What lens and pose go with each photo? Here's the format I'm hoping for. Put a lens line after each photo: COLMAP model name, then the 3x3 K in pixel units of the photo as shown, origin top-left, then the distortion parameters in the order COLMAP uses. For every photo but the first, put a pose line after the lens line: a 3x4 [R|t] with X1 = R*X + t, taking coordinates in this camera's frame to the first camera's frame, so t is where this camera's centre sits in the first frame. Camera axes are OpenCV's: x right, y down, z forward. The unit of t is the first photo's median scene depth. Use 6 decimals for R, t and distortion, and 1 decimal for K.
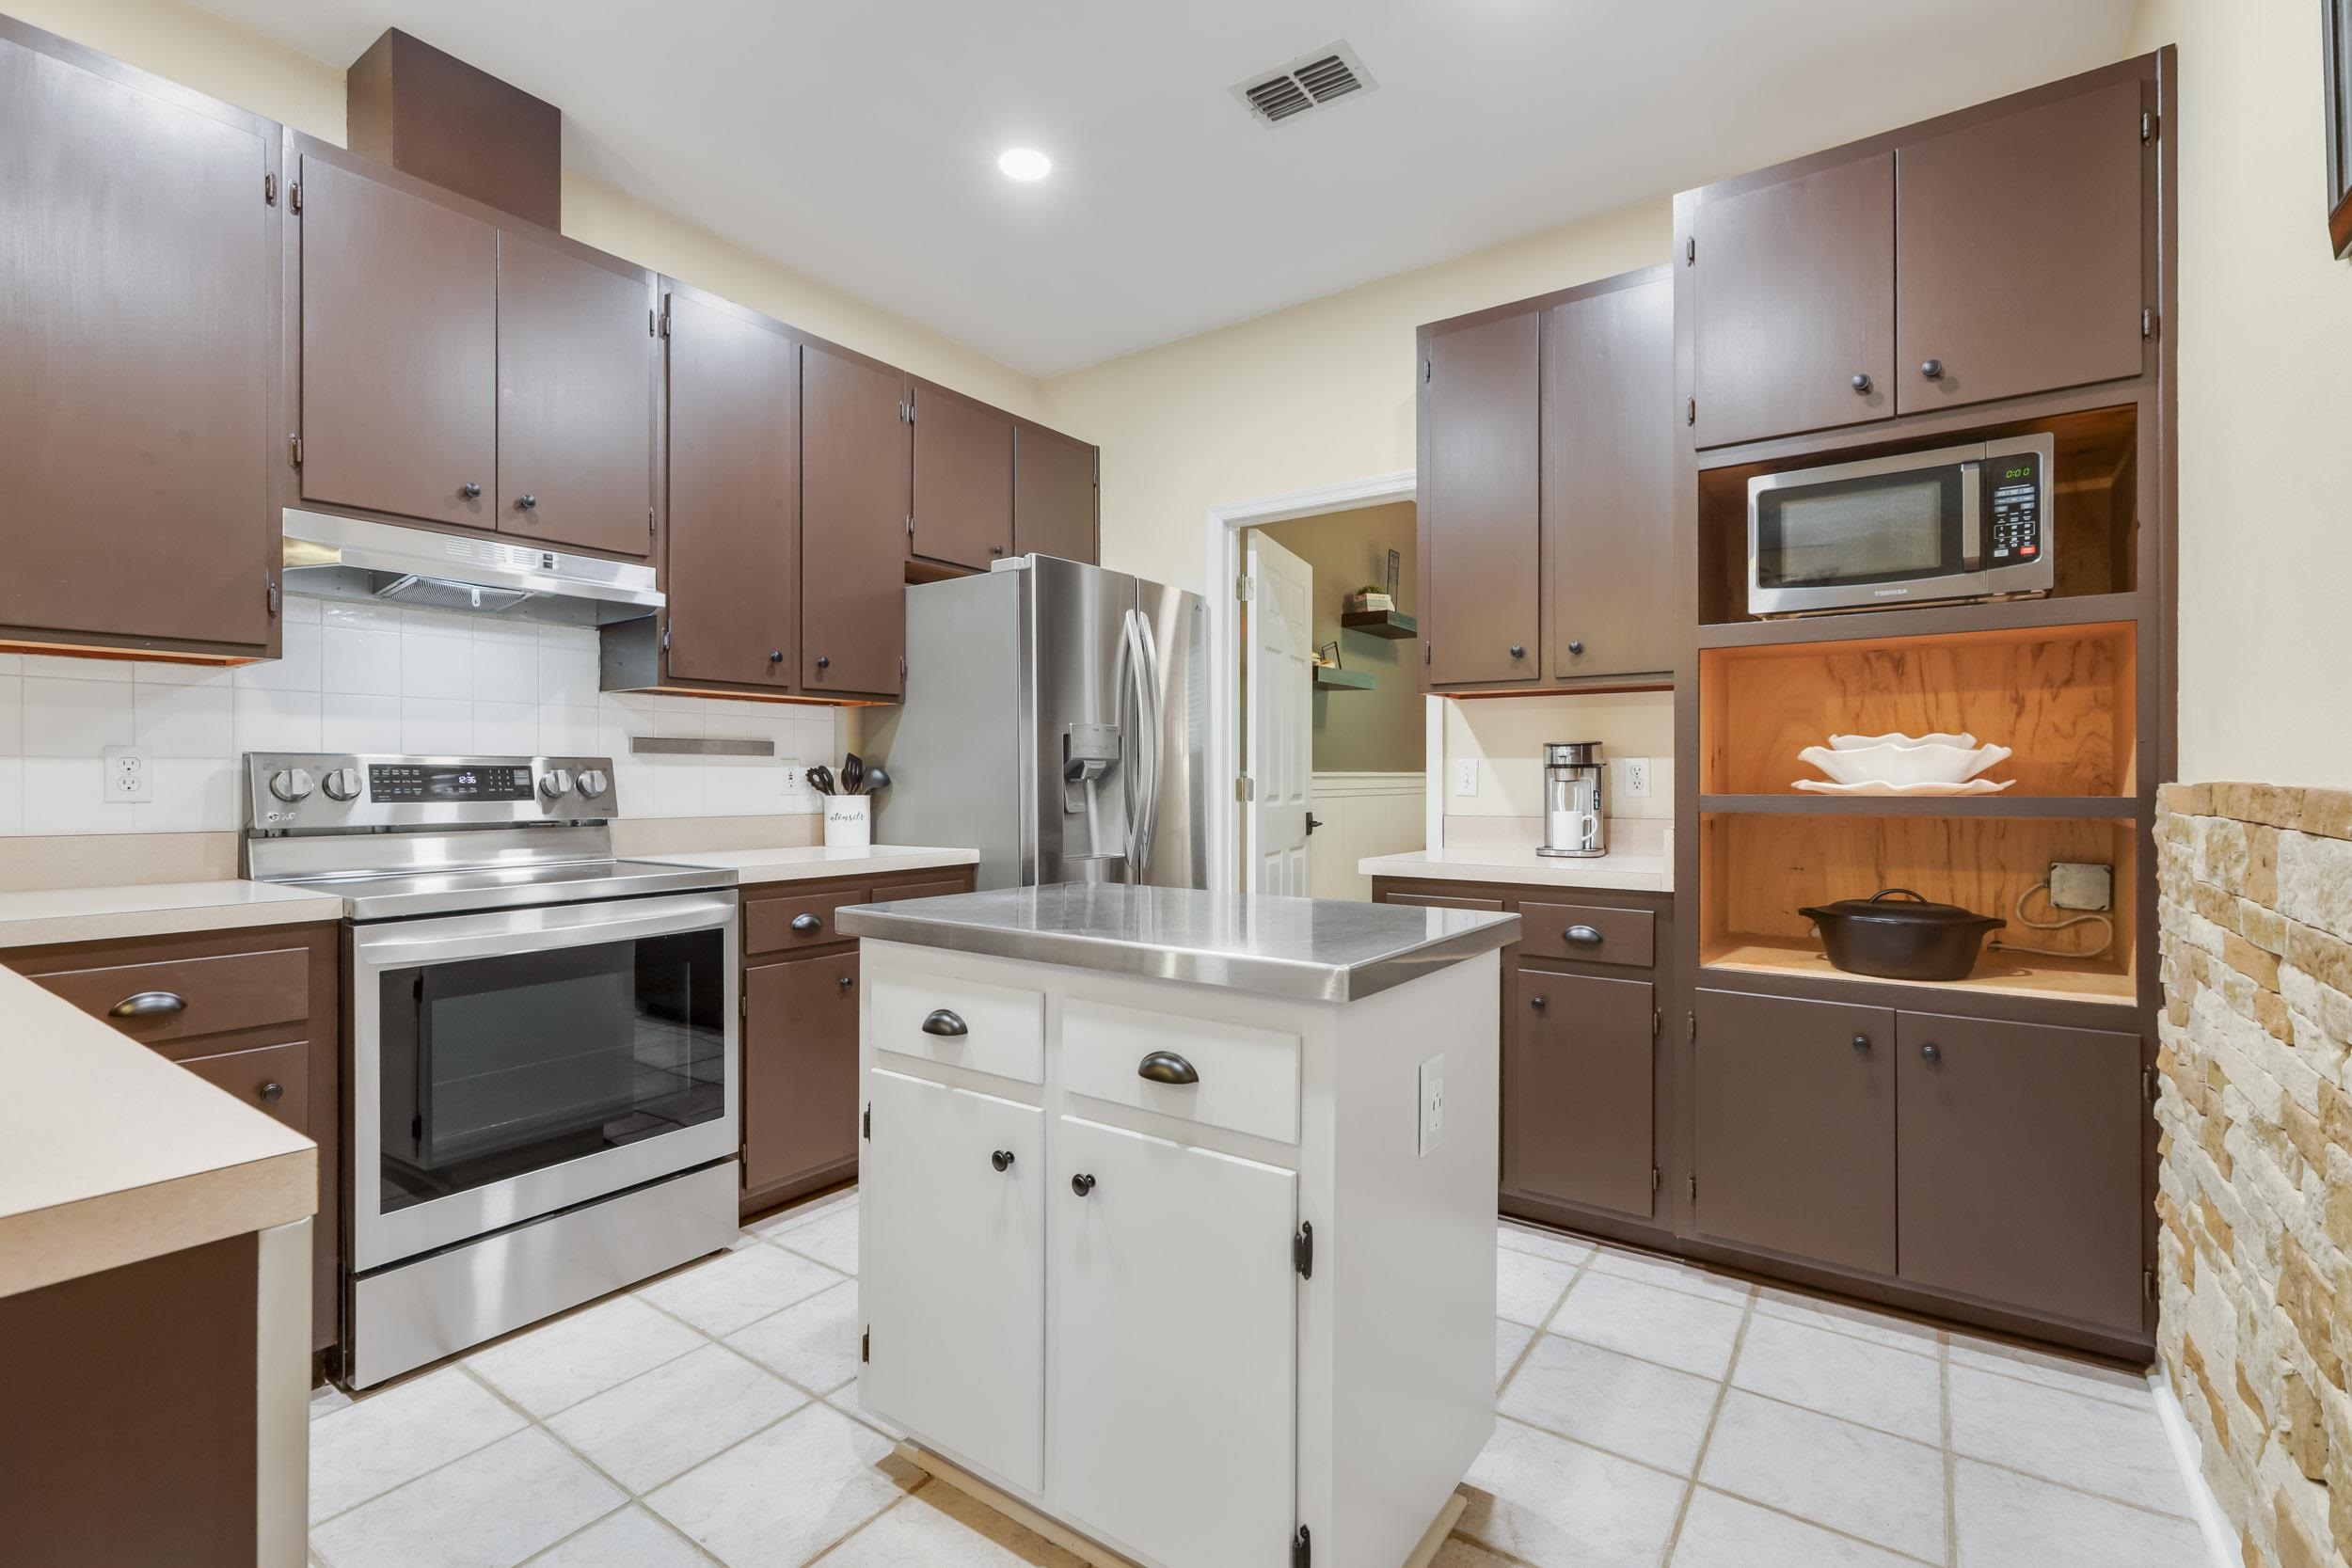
lens RADIAL K [[1064.2, 0, 1180.5], [0, 1064.2, 776.9], [0, 0, 1]] dist [-0.001399, -0.000389]
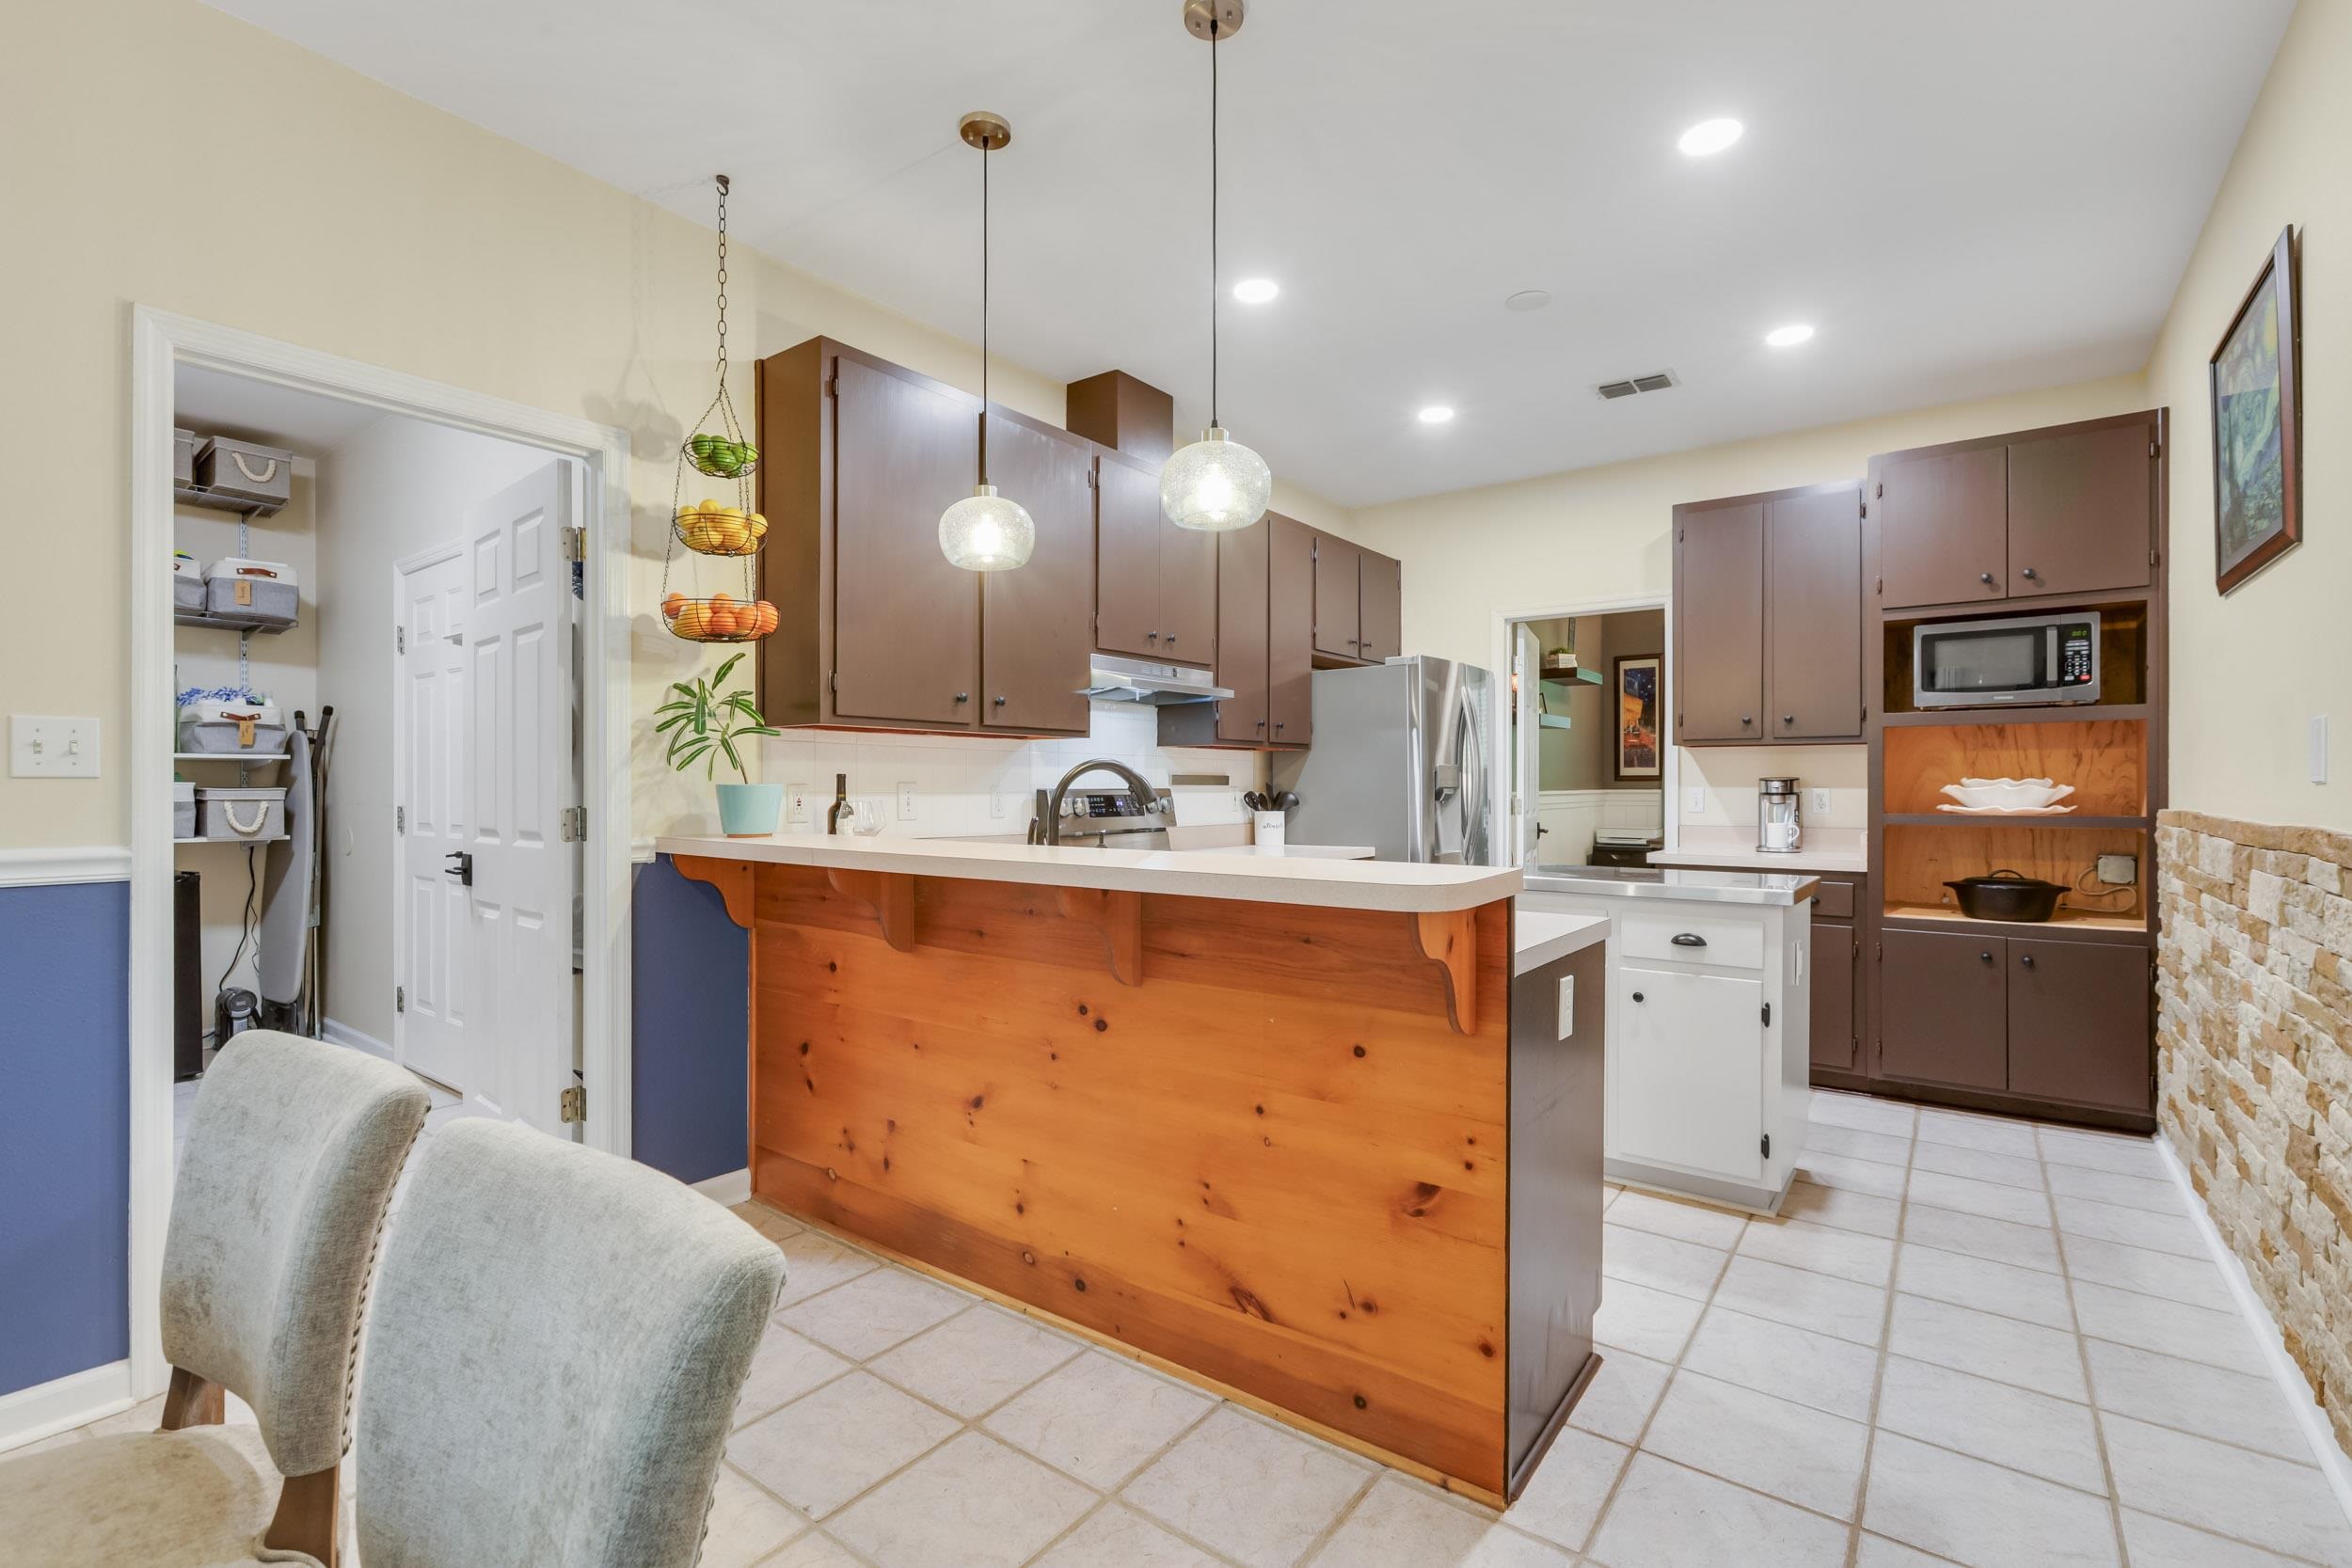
lens RADIAL K [[1064.2, 0, 1173.0], [0, 1064.2, 785.5], [0, 0, 1]] dist [-0.001399, -0.000389]
pose [[0.999506, 0.000599, -0.031422, -0.567822], [-0.000564, 0.999999, 0.001150, -0.028589], [0.031422, -0.001131, 0.999506, -0.697593]]
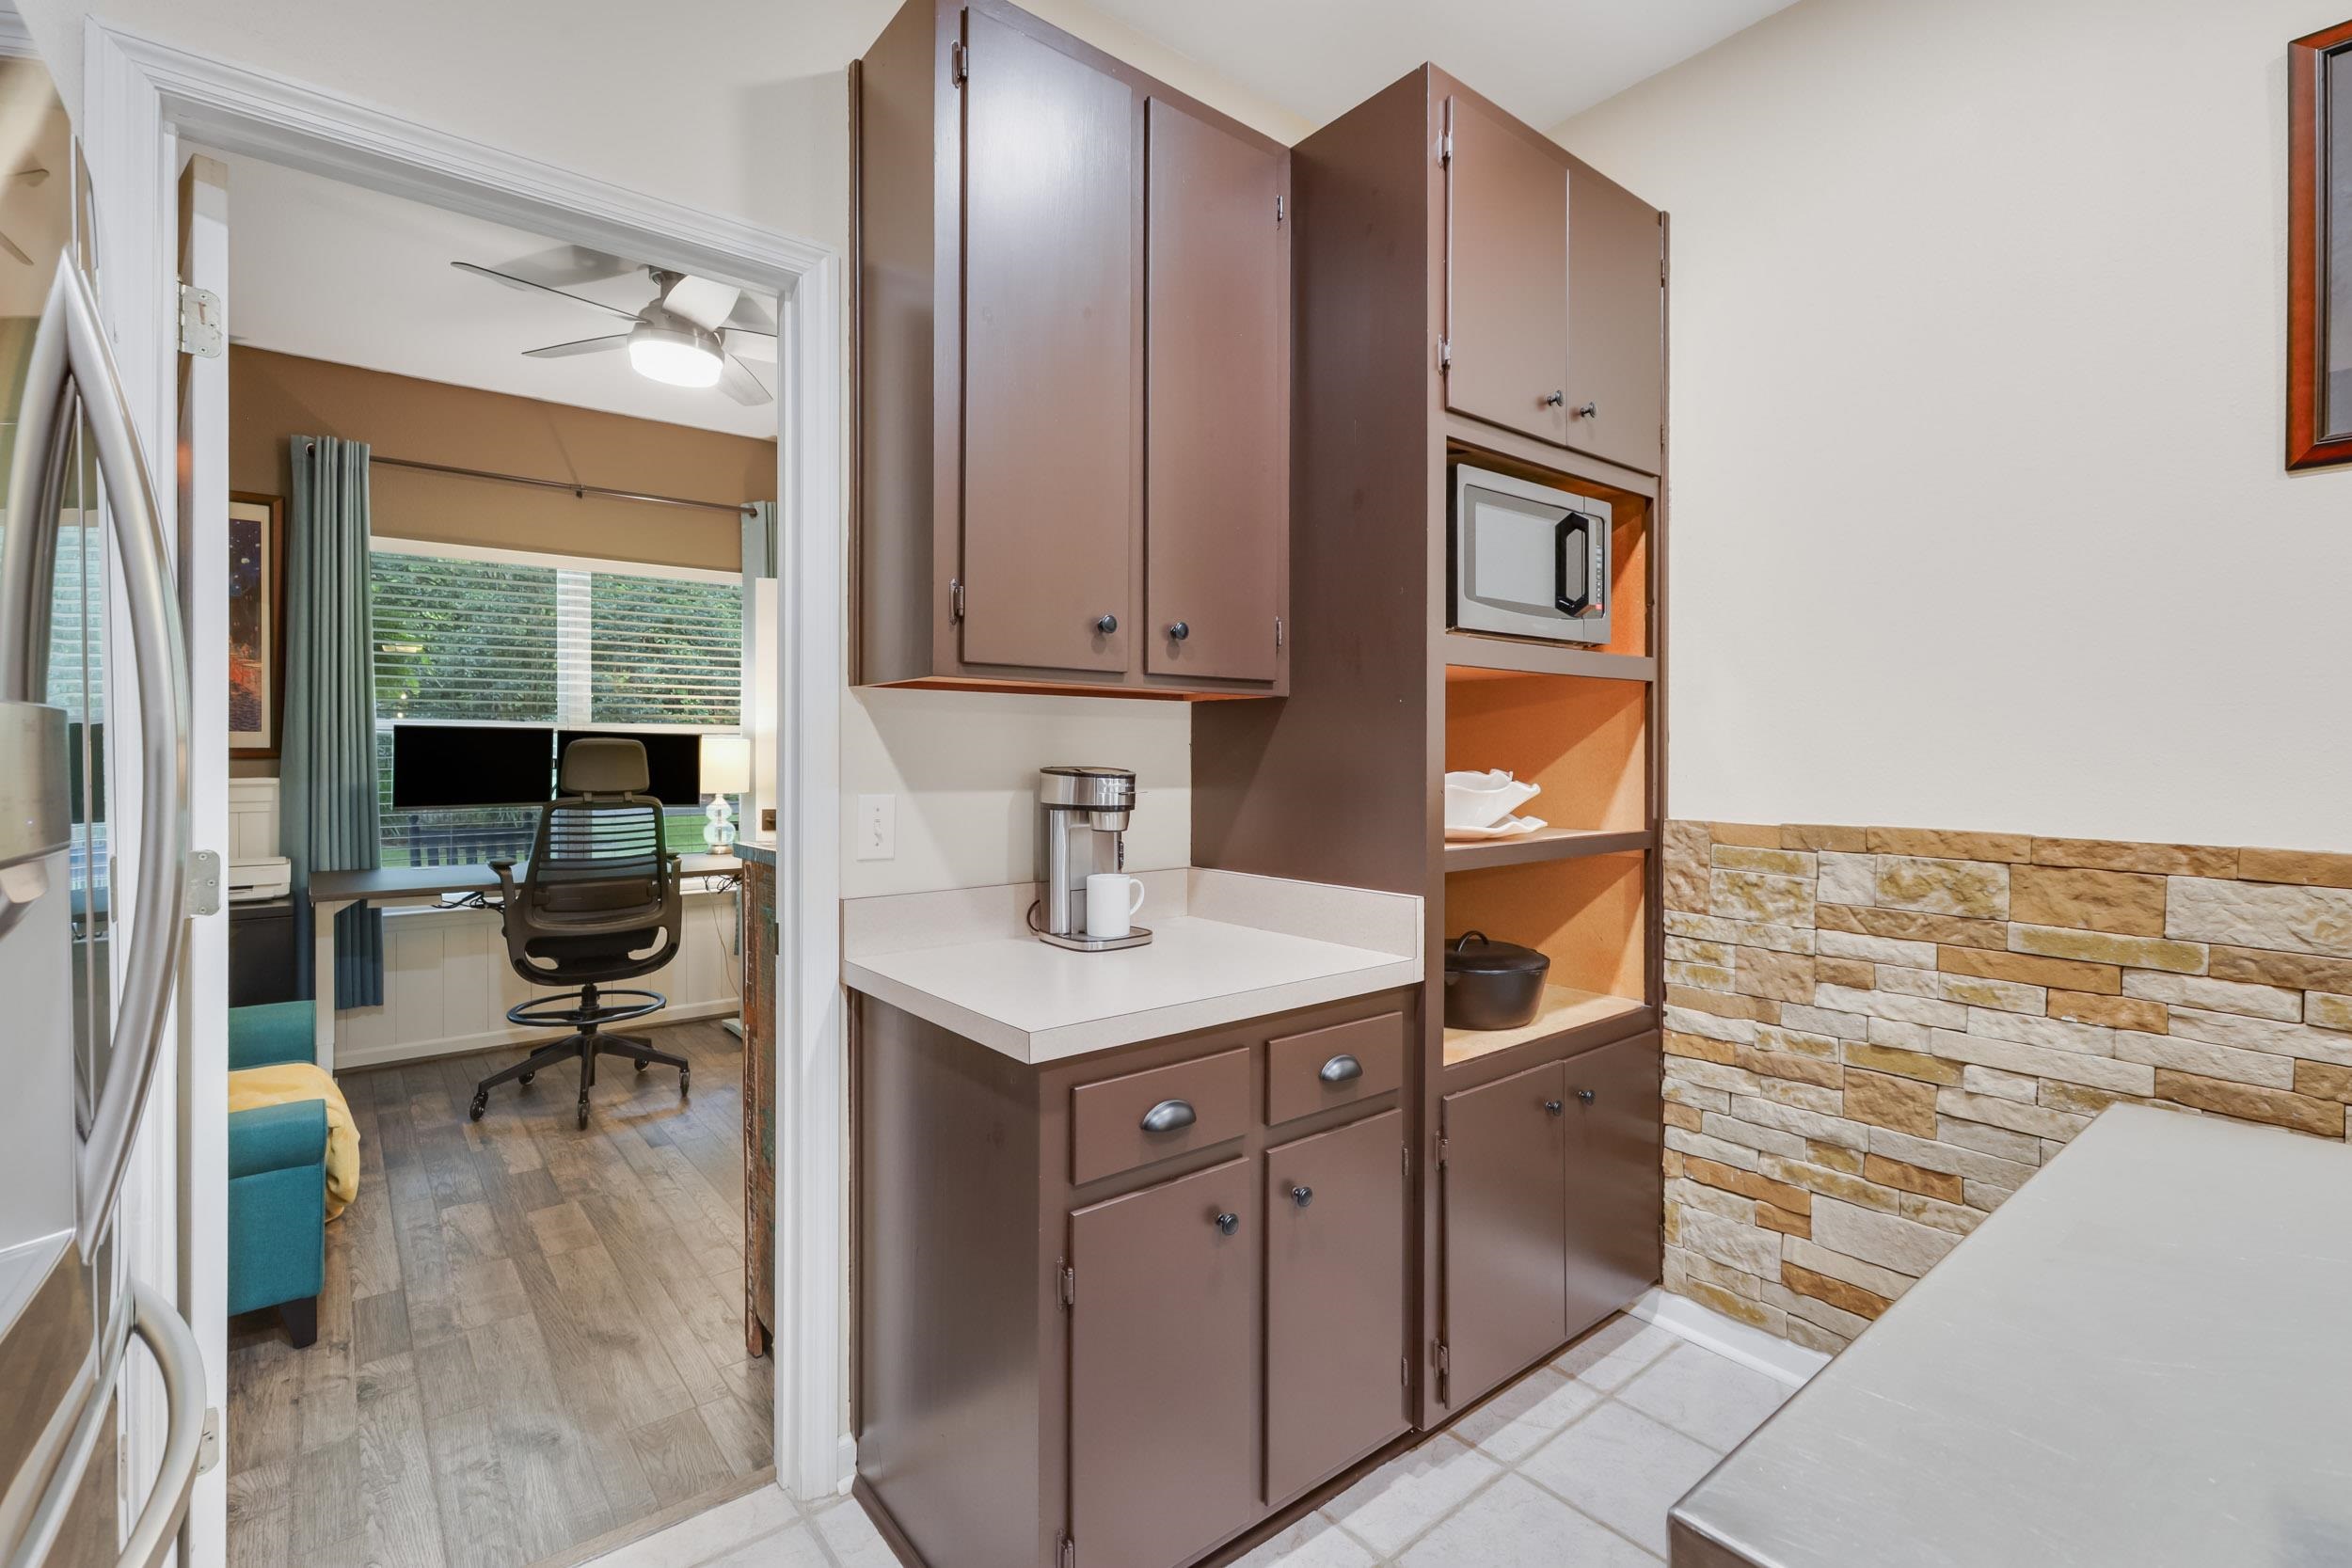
lens RADIAL K [[1064.2, 0, 1185.9], [0, 1064.2, 763.5], [0, 0, 1]] dist [-0.001399, -0.000389]
pose [[0.264985, -0.007916, 0.964220, -0.306182], [-0.002109, 0.999959, 0.008789, -0.052192], [-0.964250, -0.004363, 0.264958, 0.951633]]
